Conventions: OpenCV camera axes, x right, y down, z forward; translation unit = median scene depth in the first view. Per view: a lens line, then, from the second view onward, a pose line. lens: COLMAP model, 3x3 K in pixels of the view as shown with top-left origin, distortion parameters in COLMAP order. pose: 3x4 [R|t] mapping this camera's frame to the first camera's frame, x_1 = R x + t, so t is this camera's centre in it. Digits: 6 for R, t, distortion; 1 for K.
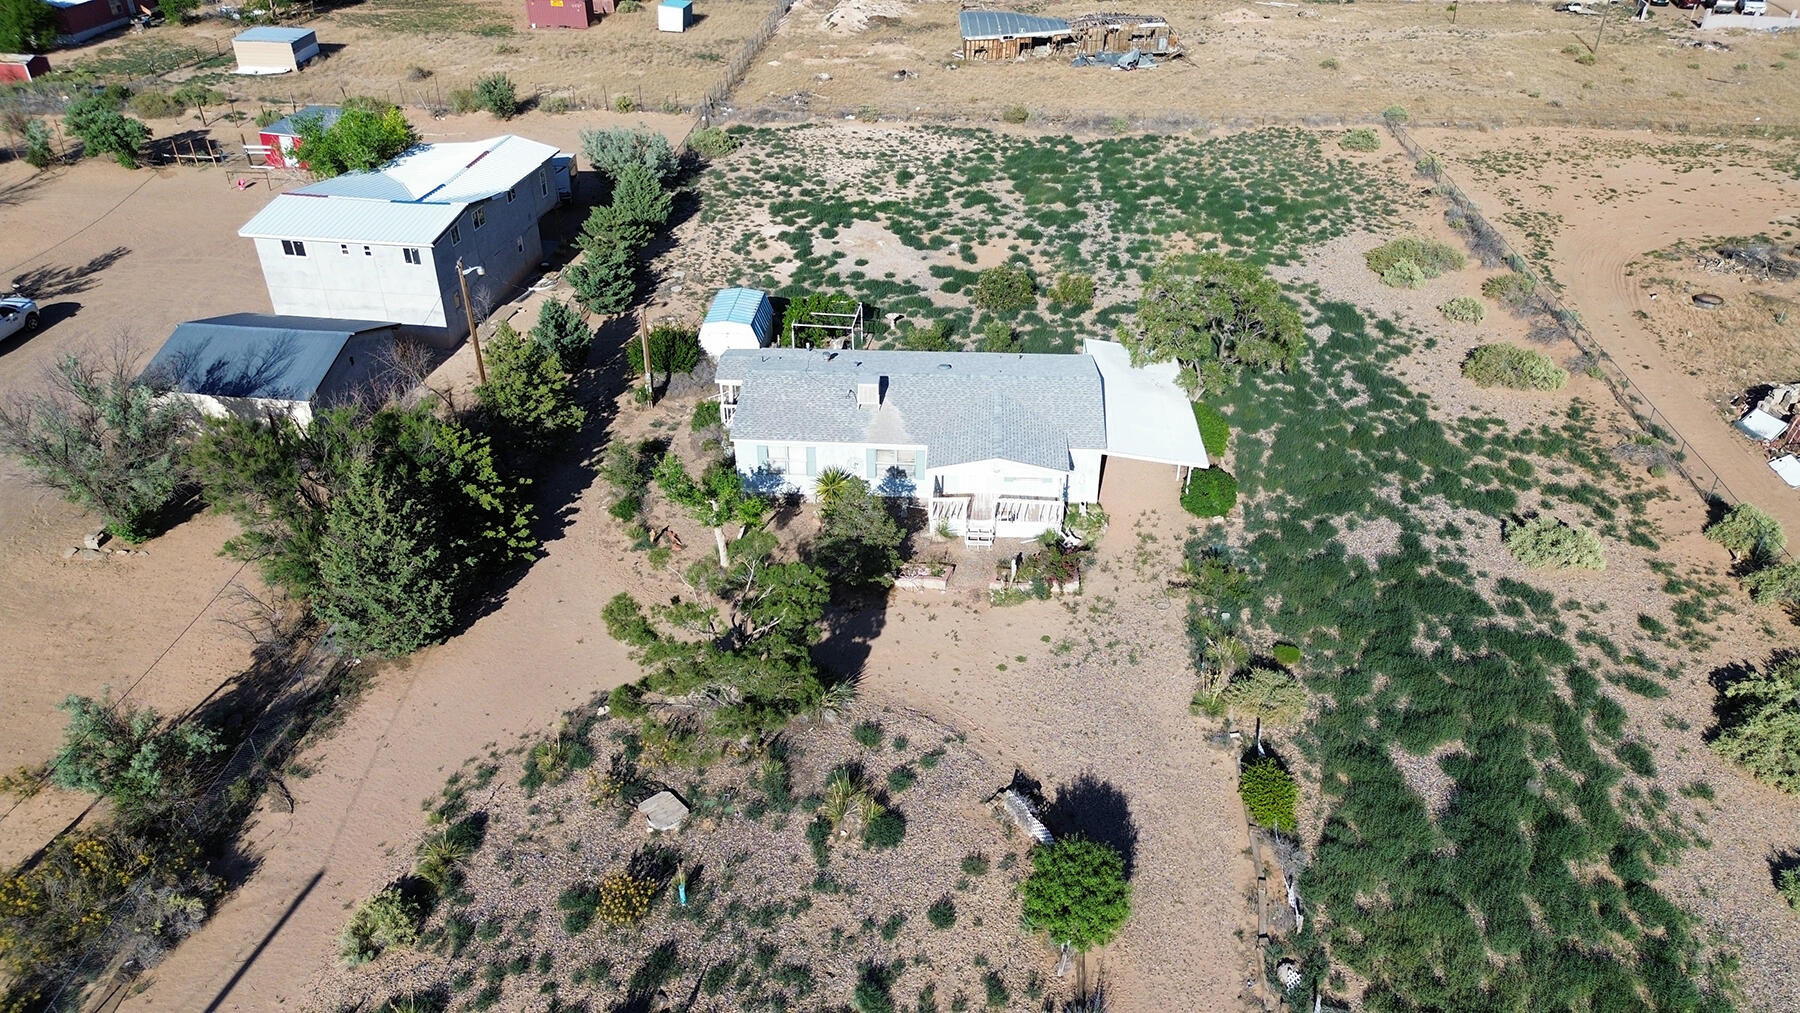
lens RADIAL K [[1262.9, 0, 901.3], [0, 1262.9, 511.8], [0, 0, 1]] dist [0.075077, -0.071866]
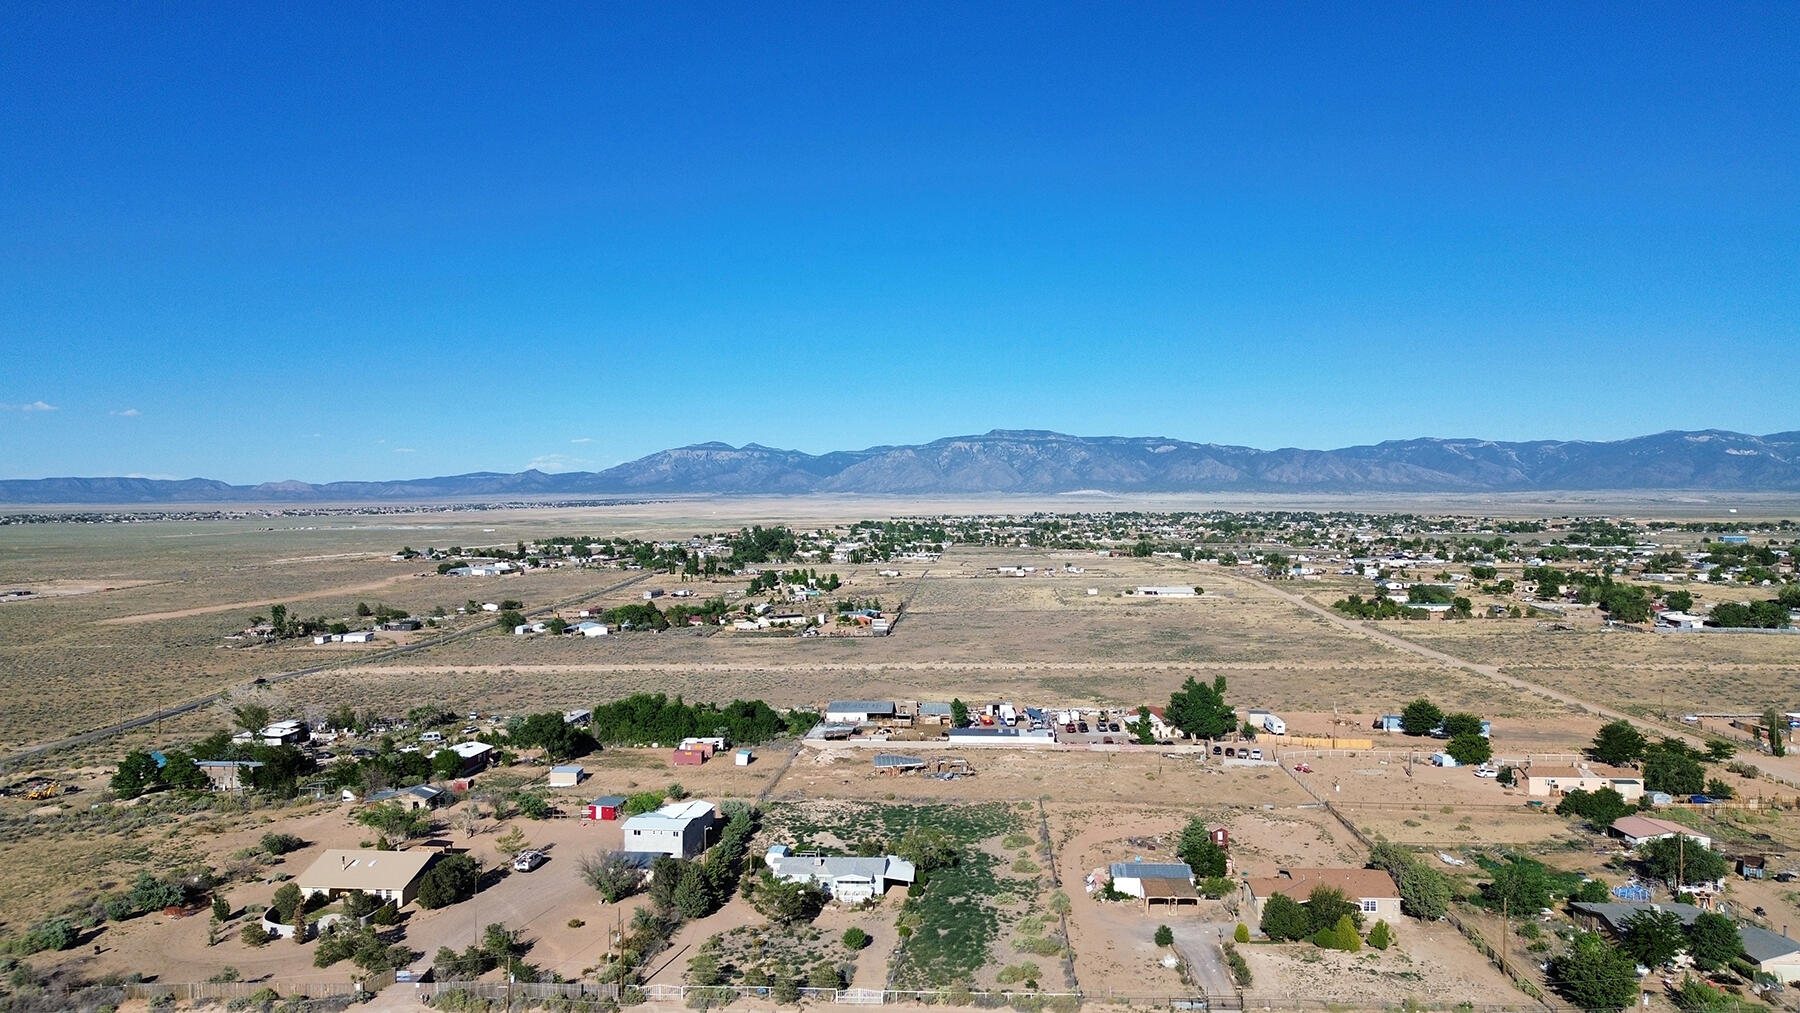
lens RADIAL K [[1262.9, 0, 901.2], [0, 1262.9, 508.3], [0, 0, 1]] dist [0.075077, -0.071866]
pose [[0.999987, -0.002805, 0.004175, 0.157702], [0.004596, 0.846634, -0.532156, 0.777283], [-0.002042, 0.532169, 0.846636, -2.044932]]
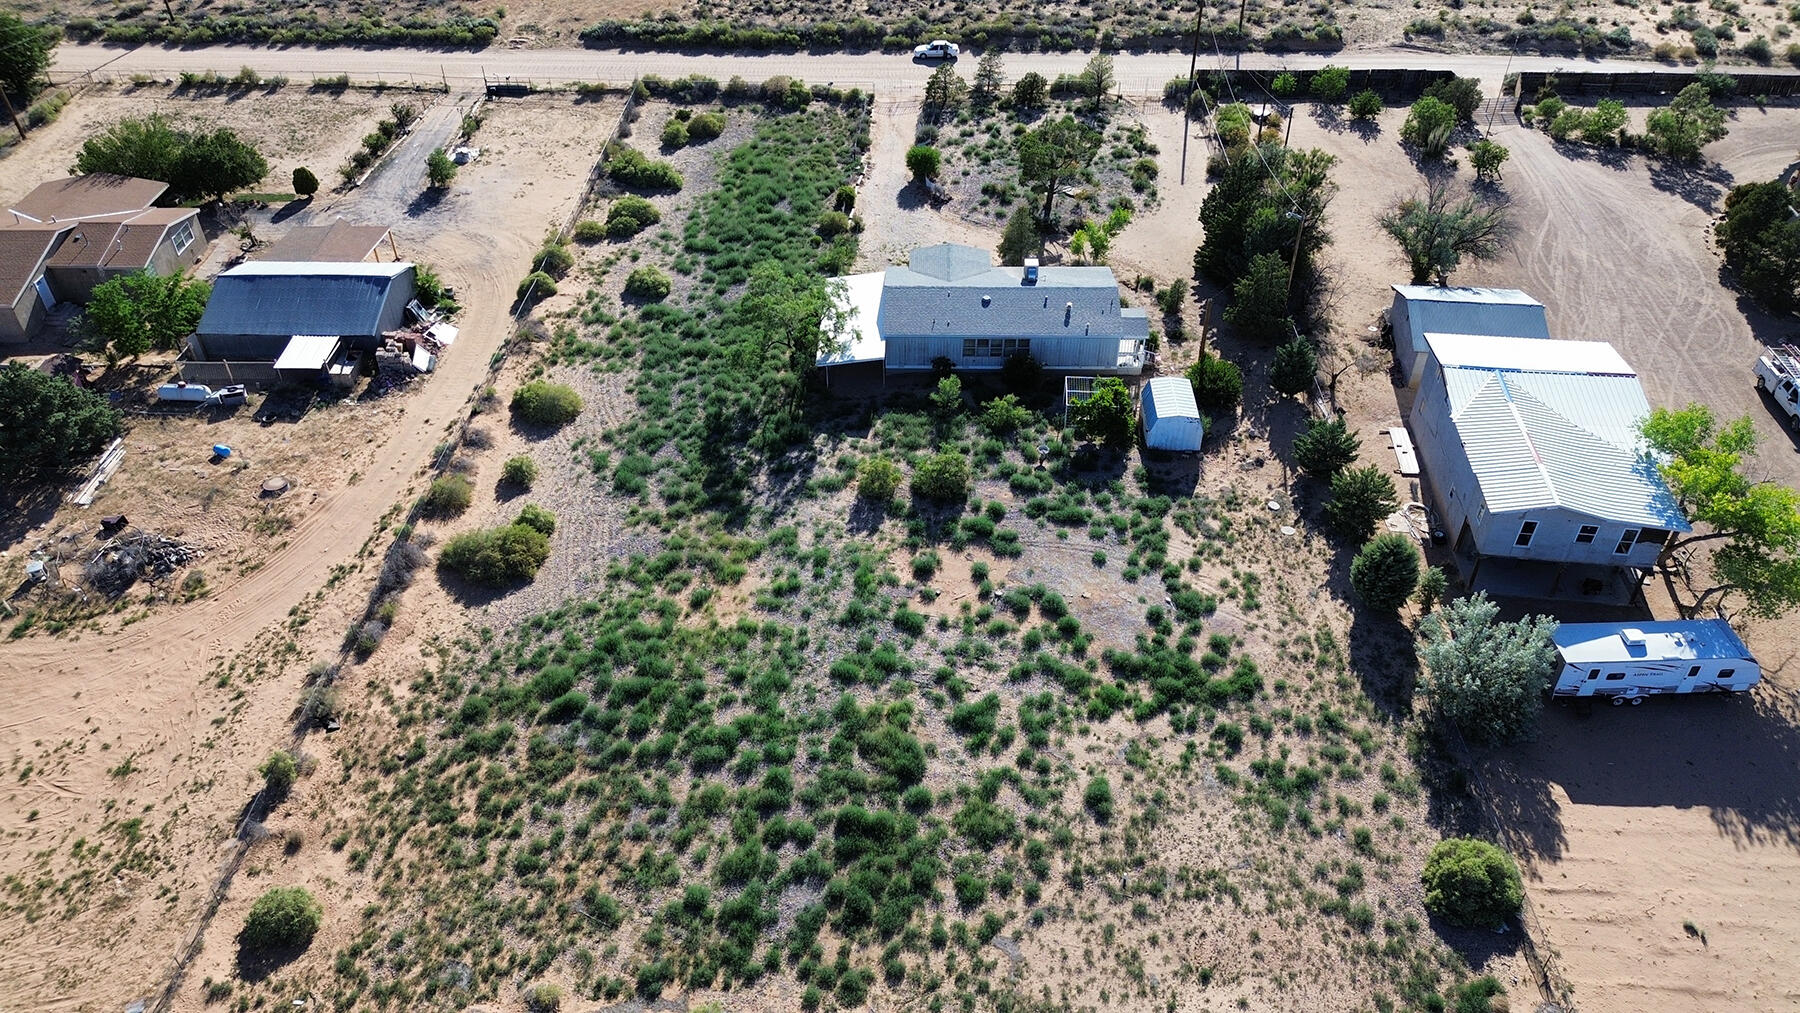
lens RADIAL K [[1262.9, 0, 897.2], [0, 1262.9, 510.4], [0, 0, 1]] dist [0.075077, -0.071866]
pose [[-0.999368, 0.027881, -0.022043, 0.154772], [-0.012070, 0.317101, 0.948315, -1.251891], [0.033430, 0.947982, -0.316564, 1.474711]]
